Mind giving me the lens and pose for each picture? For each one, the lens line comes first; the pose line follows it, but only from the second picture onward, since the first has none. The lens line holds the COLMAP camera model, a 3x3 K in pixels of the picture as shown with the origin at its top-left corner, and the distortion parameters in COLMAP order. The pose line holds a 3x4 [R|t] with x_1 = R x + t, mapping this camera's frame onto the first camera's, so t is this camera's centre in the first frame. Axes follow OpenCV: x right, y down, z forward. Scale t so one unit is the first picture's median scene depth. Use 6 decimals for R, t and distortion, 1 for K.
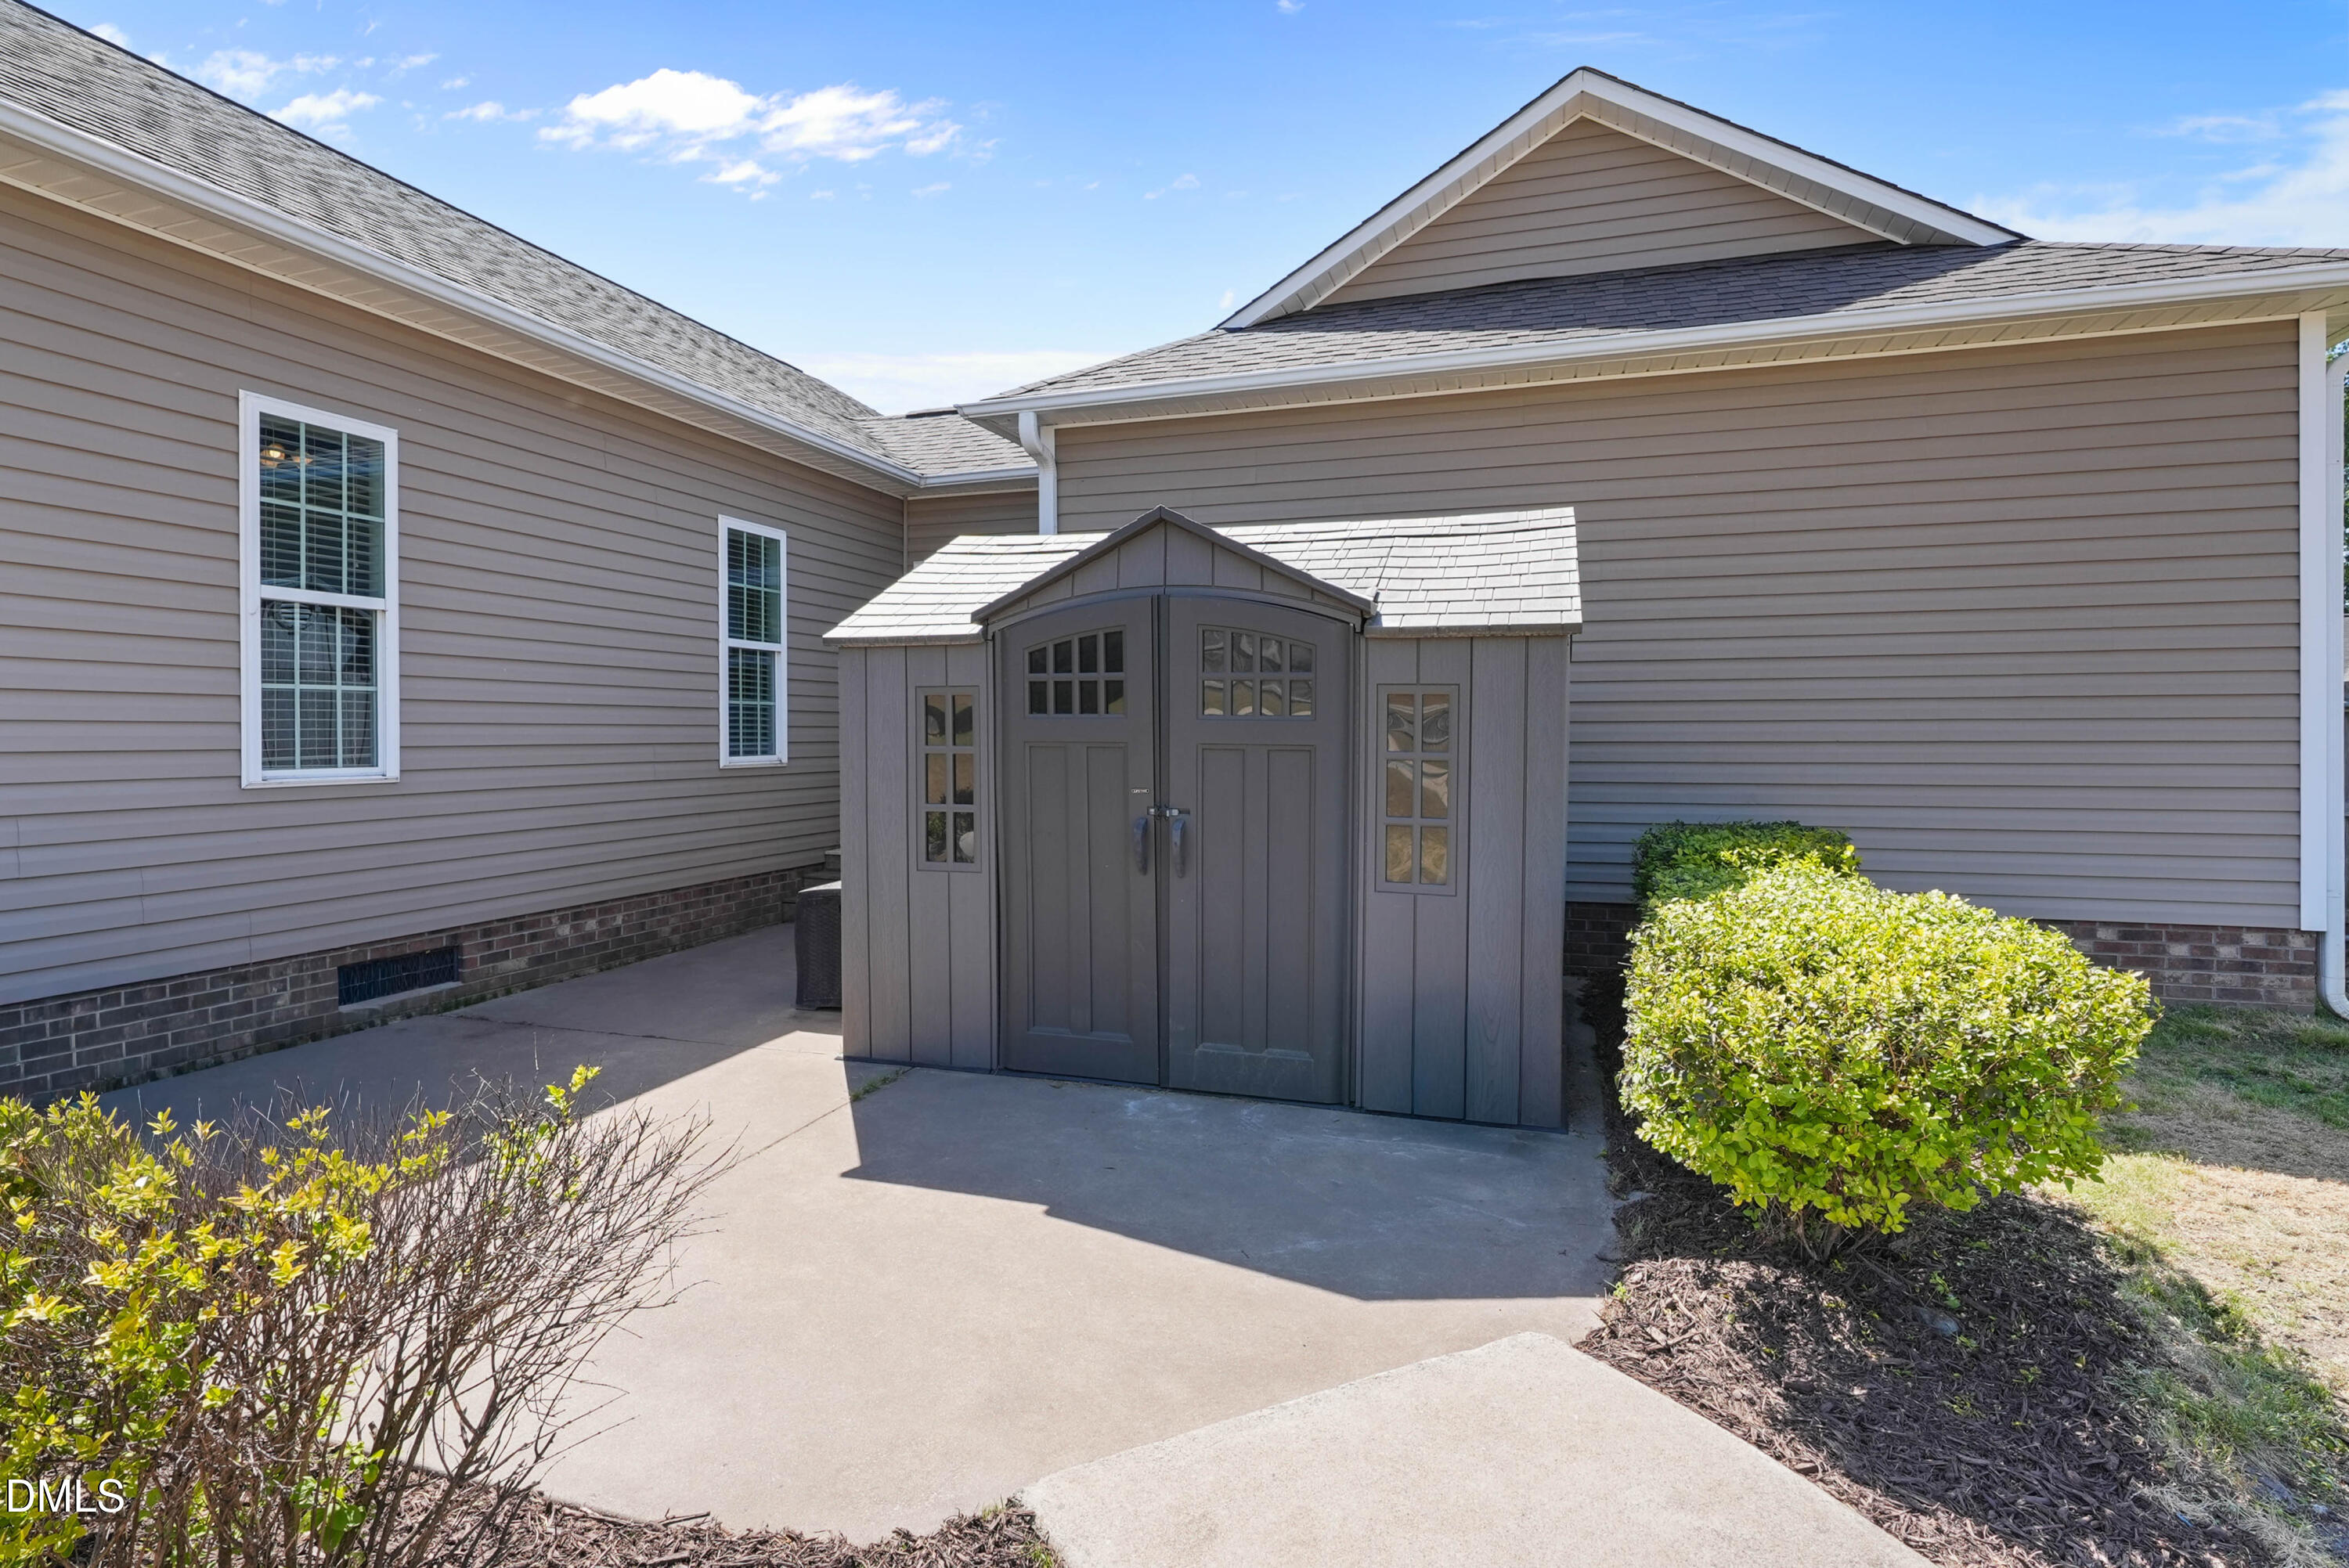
lens RADIAL K [[1196.0, 0, 1172.6], [0, 1196.0, 767.8], [0, 0, 1]] dist [-0.001147, 0.000844]
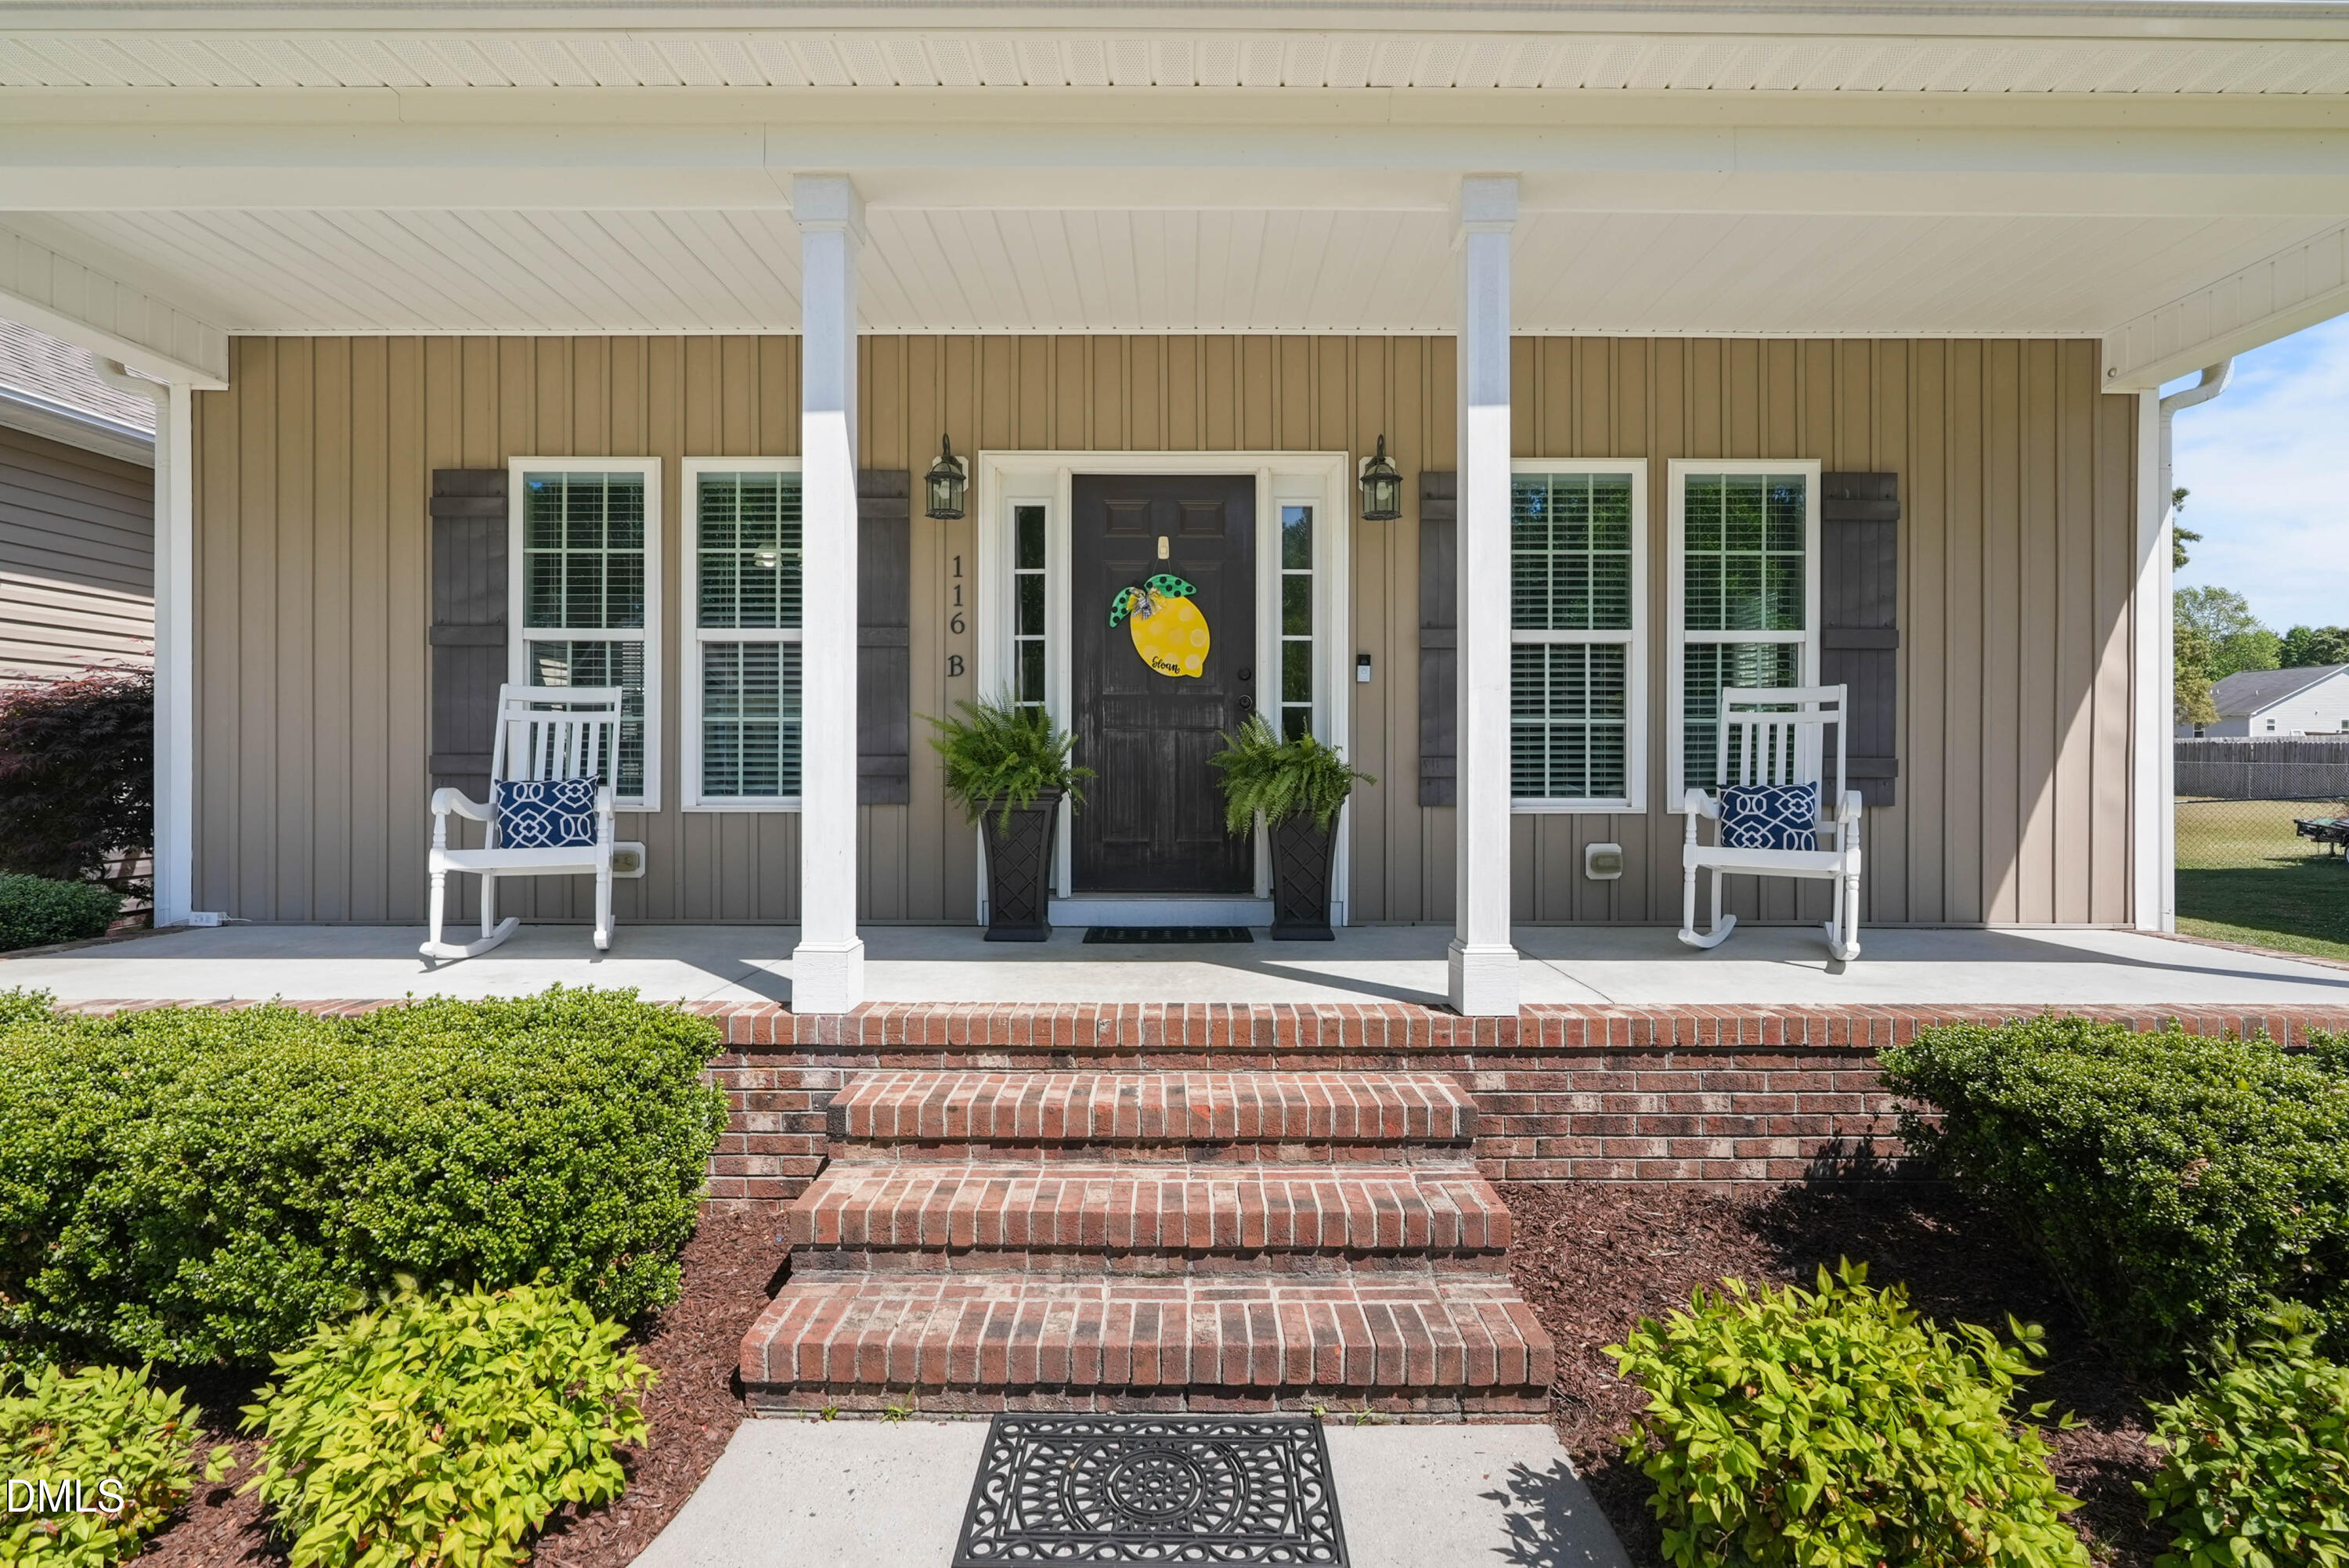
lens RADIAL K [[1118.7, 0, 1174.5], [0, 1118.7, 784.0], [0, 0, 1]] dist [-0.002429, -0.000039]
pose [[0.310528, 0.017326, -0.950406, 0.117195], [-0.029152, 0.999537, 0.008697, -0.010319], [0.950117, 0.025006, 0.310890, 0.356542]]
